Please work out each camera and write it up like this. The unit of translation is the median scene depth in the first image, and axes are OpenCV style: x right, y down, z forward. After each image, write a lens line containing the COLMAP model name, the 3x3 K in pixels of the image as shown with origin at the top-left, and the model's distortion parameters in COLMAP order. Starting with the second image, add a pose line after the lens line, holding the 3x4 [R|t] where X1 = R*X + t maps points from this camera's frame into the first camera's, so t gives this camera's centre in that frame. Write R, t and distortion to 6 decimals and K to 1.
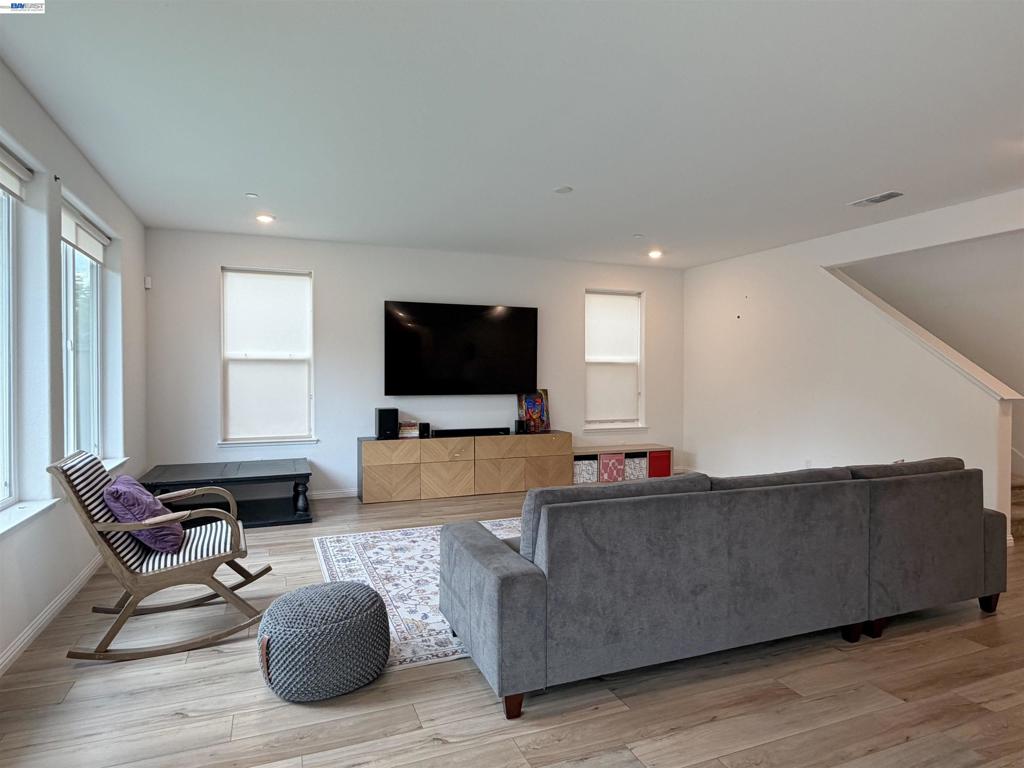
lens RADIAL K [[598.8, 0, 512.2], [0, 598.8, 382.0], [0, 0, 1]] dist [-0.001714, 0.004829]
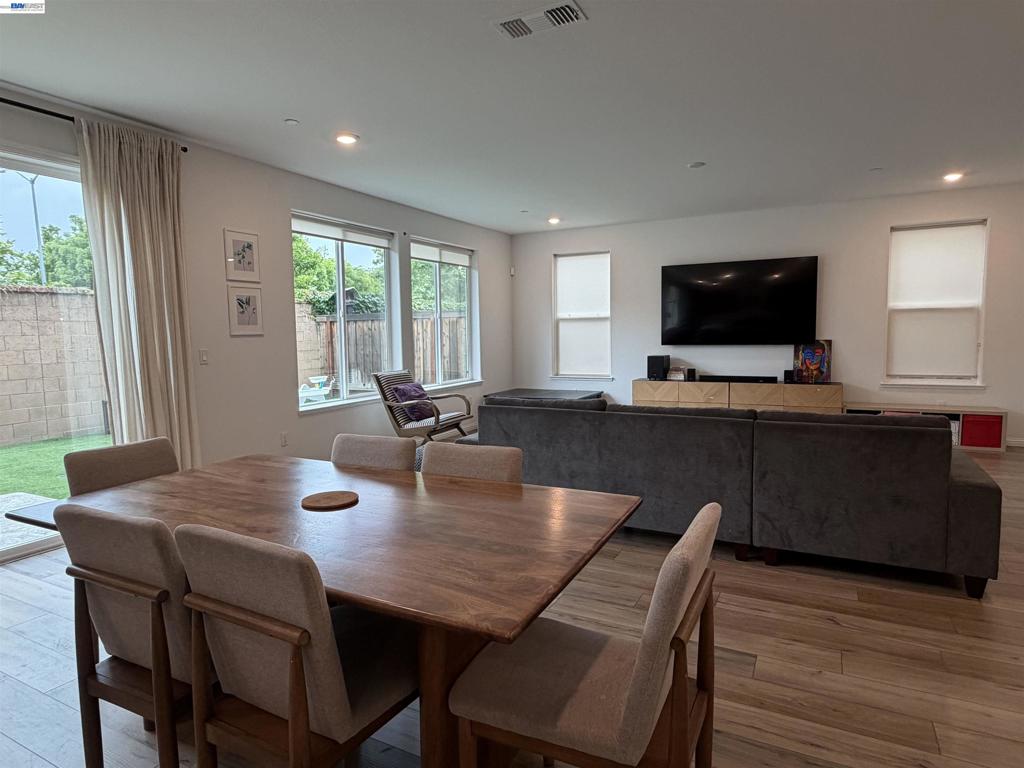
lens RADIAL K [[598.8, 0, 509.6], [0, 598.8, 380.6], [0, 0, 1]] dist [-0.001714, 0.004829]
pose [[0.647258, 0.050308, -0.760609, 0.520564], [0.009227, 0.997230, 0.073811, 0.001989], [0.762215, -0.054793, 0.645001, -0.023861]]
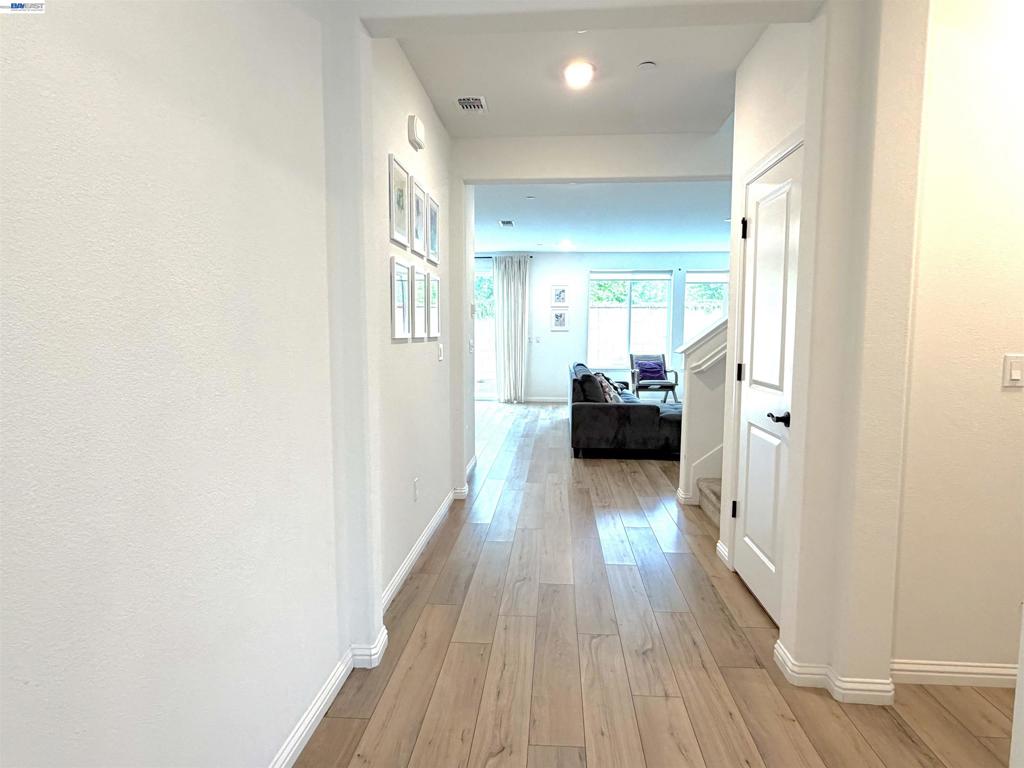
lens RADIAL K [[598.8, 0, 513.2], [0, 598.8, 383.2], [0, 0, 1]] dist [-0.001714, 0.004829]
pose [[-0.440339, 0.076164, -0.894595, 1.314507], [-0.012959, 0.995752, 0.091155, -0.007191], [0.897738, 0.051732, -0.437482, 0.845426]]
